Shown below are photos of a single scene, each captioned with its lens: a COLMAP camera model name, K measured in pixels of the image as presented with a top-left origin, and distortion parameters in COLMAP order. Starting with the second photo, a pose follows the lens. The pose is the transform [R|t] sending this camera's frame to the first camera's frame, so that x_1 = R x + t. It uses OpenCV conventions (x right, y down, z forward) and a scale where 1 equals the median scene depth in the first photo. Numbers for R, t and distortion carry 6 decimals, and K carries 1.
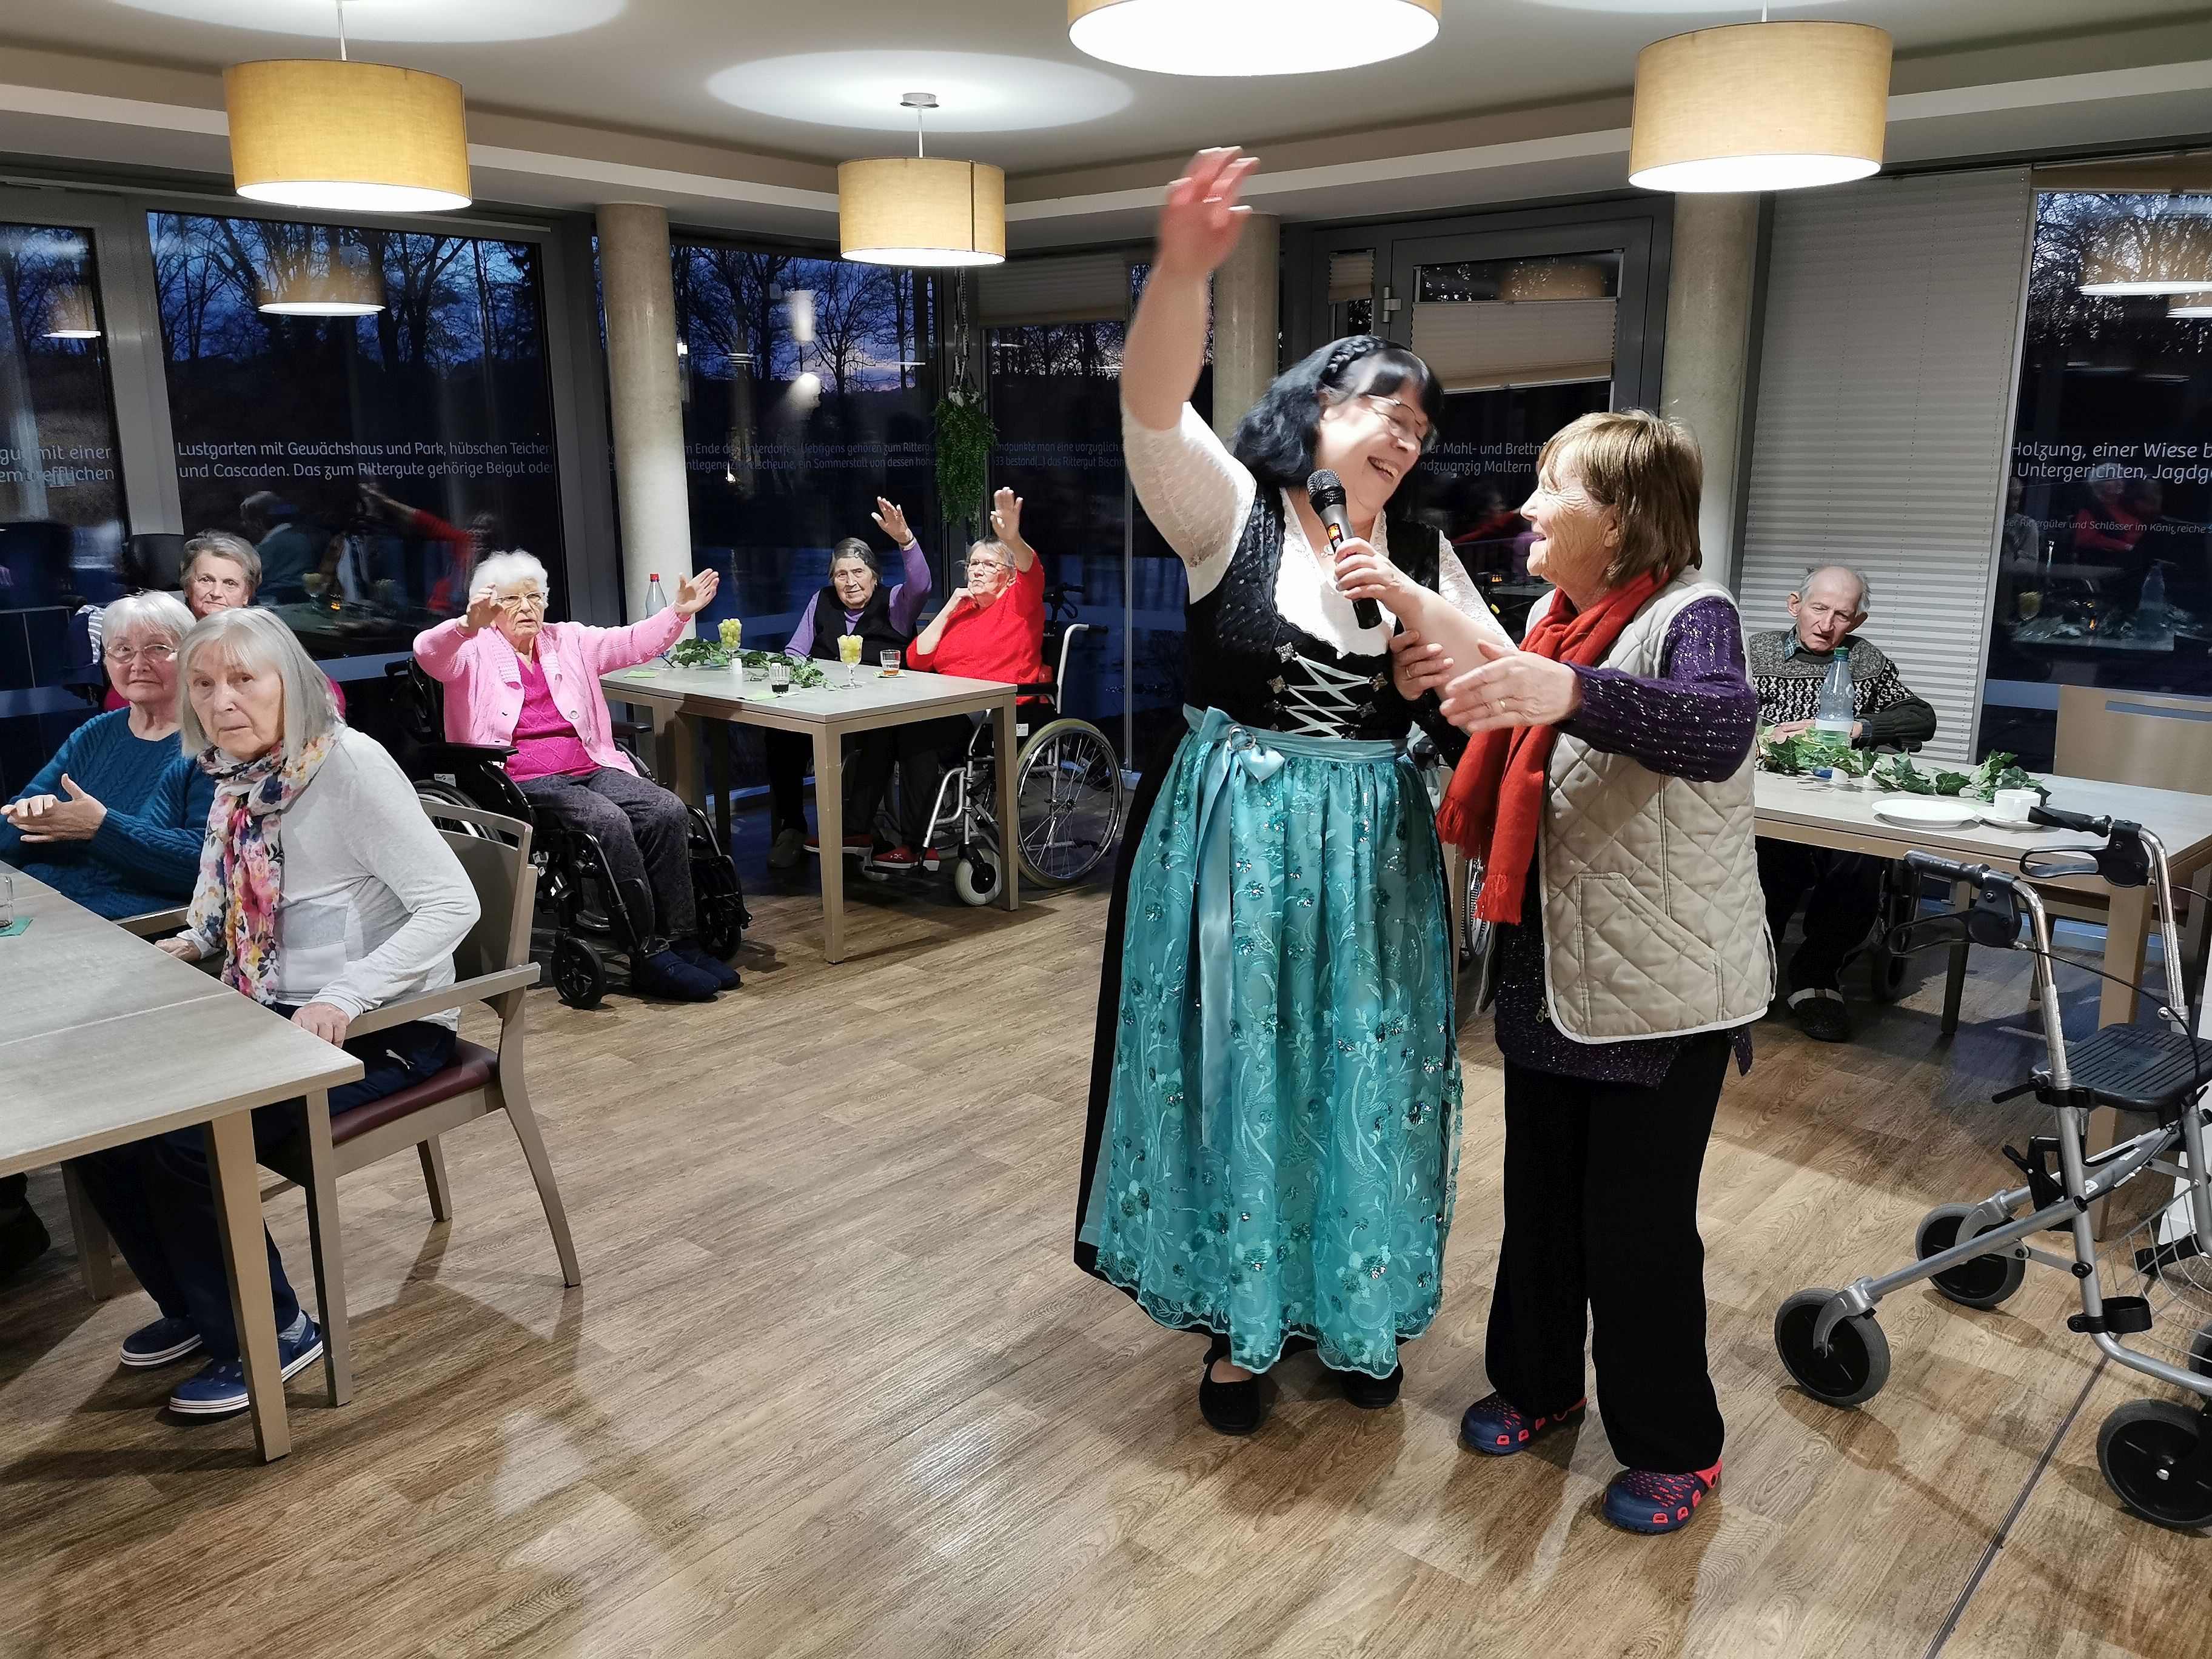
lens RADIAL K [[1666.1, 0, 1106.0], [0, 1666.1, 829.5], [0, 0, 1]] dist [0.010798, -0.009284]
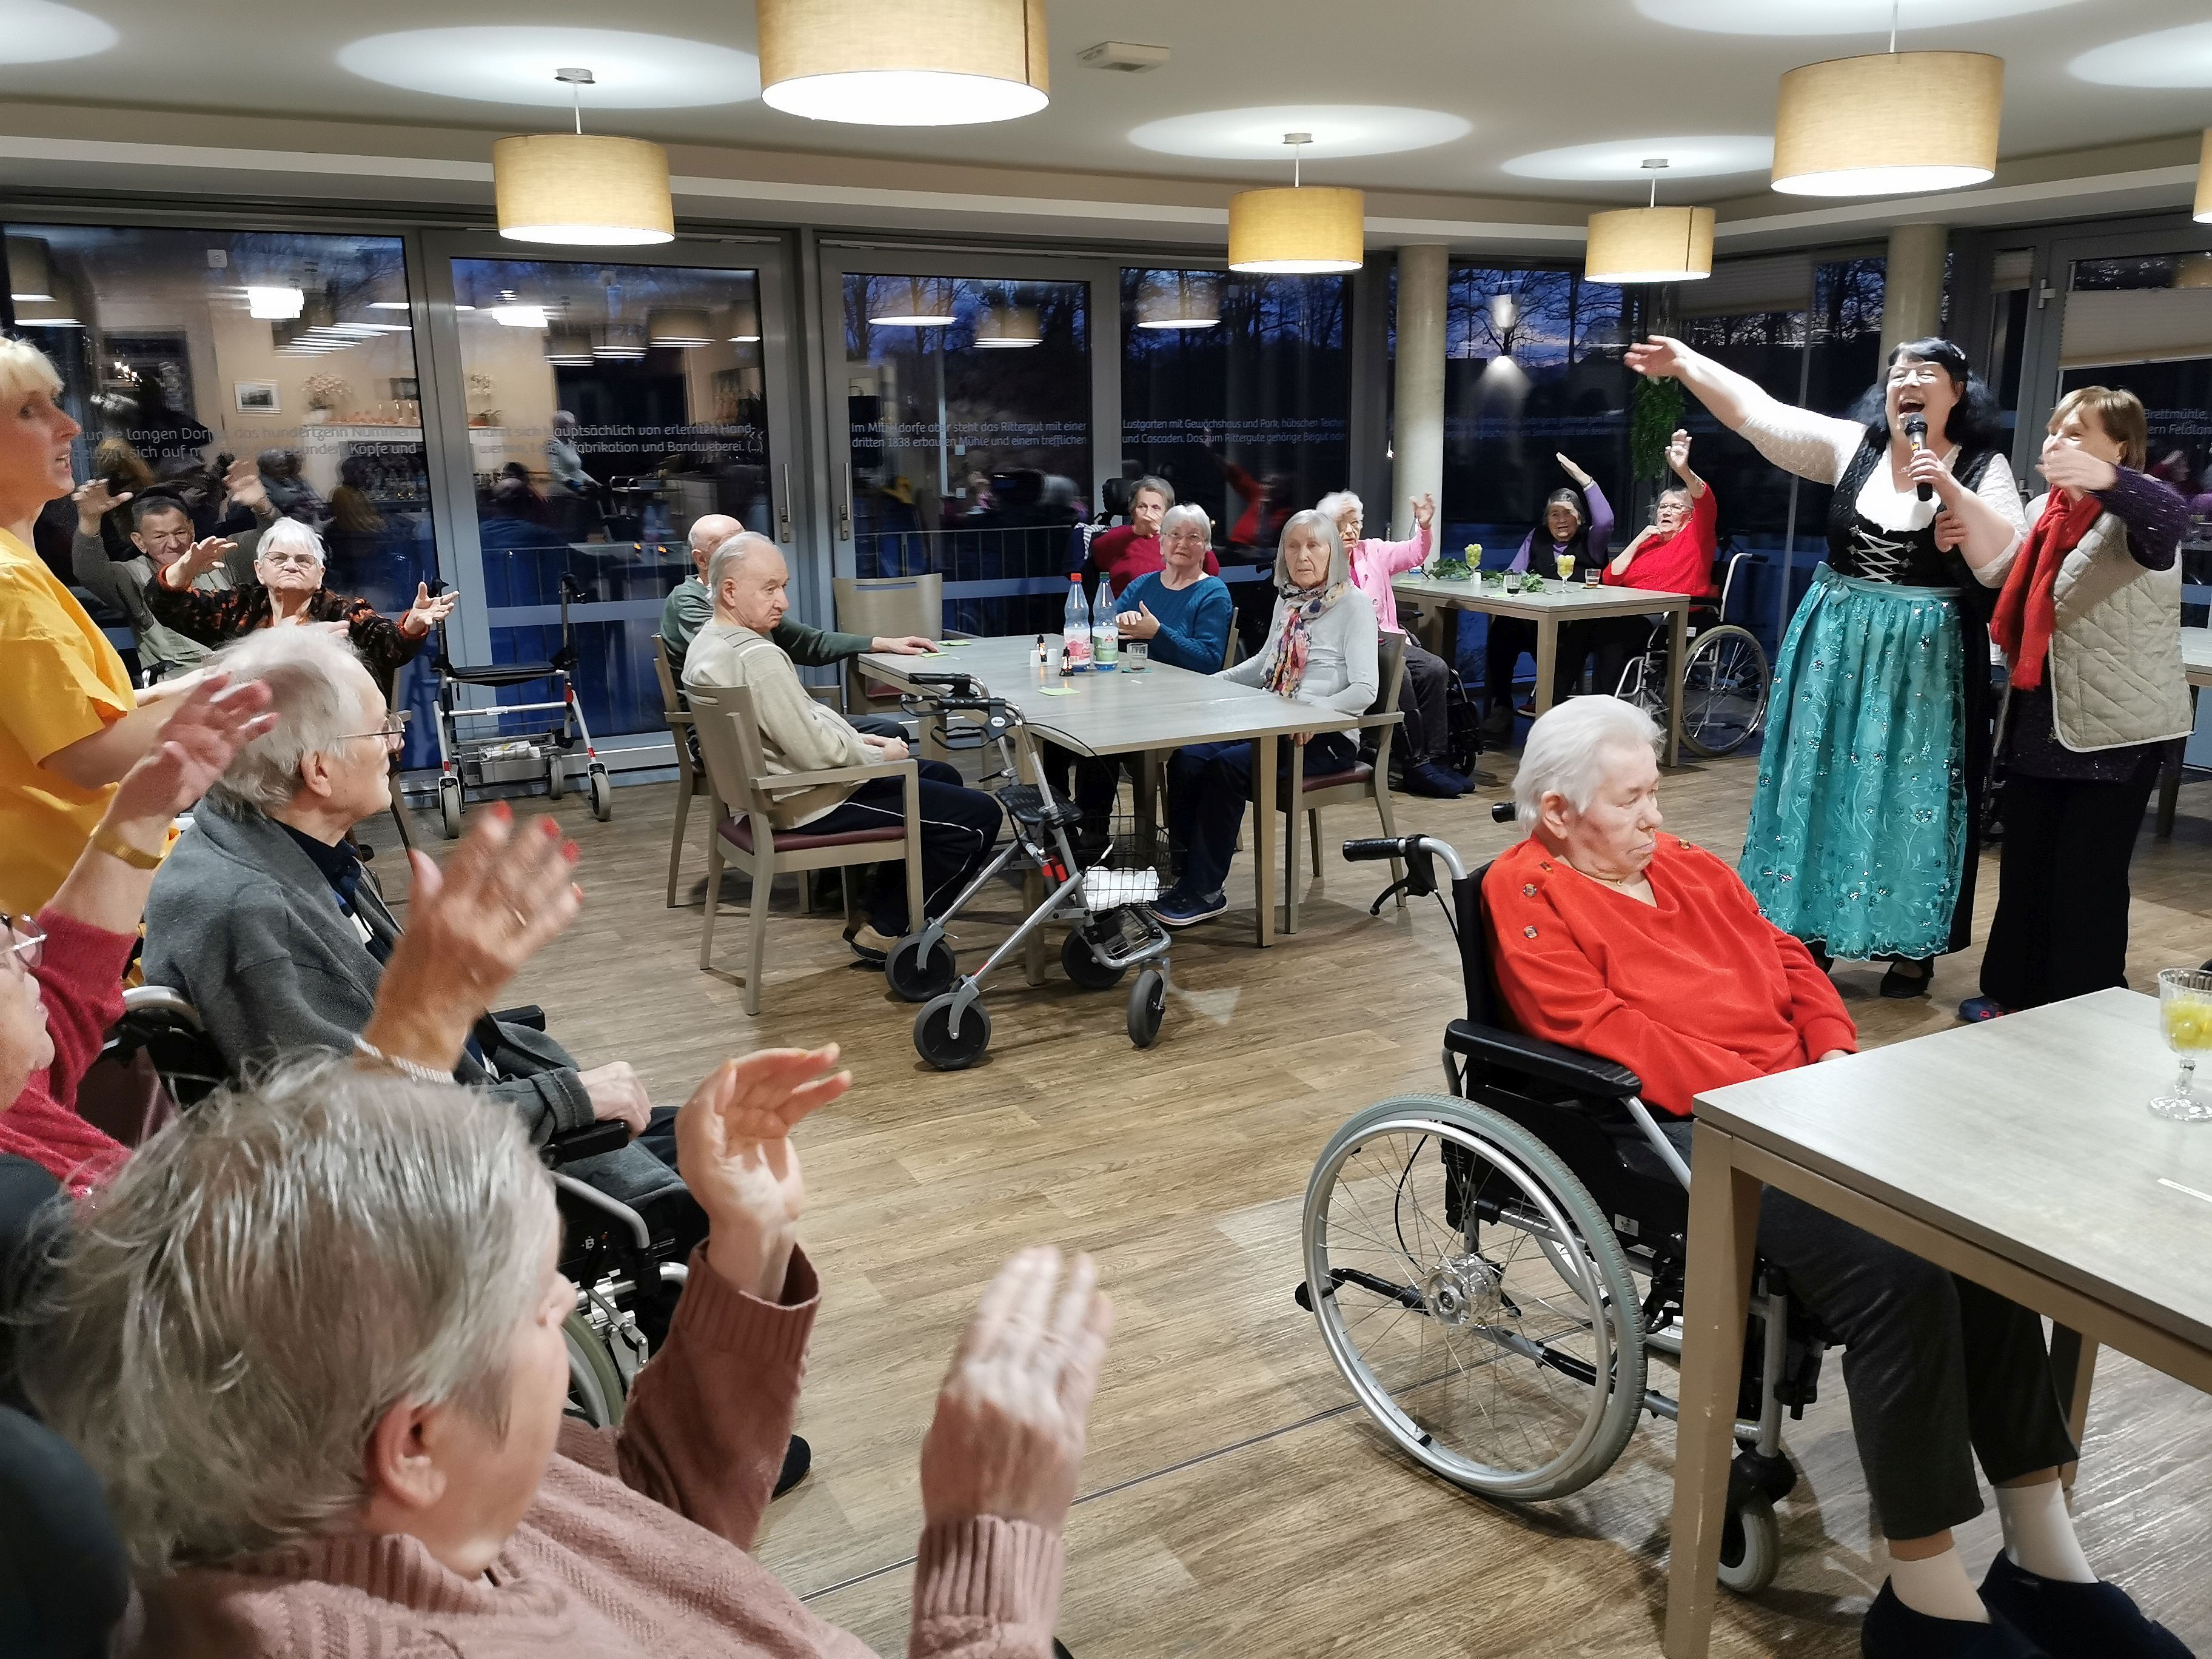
lens RADIAL K [[1666.1, 0, 1106.0], [0, 1666.1, 829.5], [0, 0, 1]] dist [0.010798, -0.009284]
pose [[0.929914, 0.078527, -0.359296, 0.005992], [-0.073292, 0.996912, 0.028190, 0.096047], [0.360400, 0.000119, 0.932798, -0.412633]]
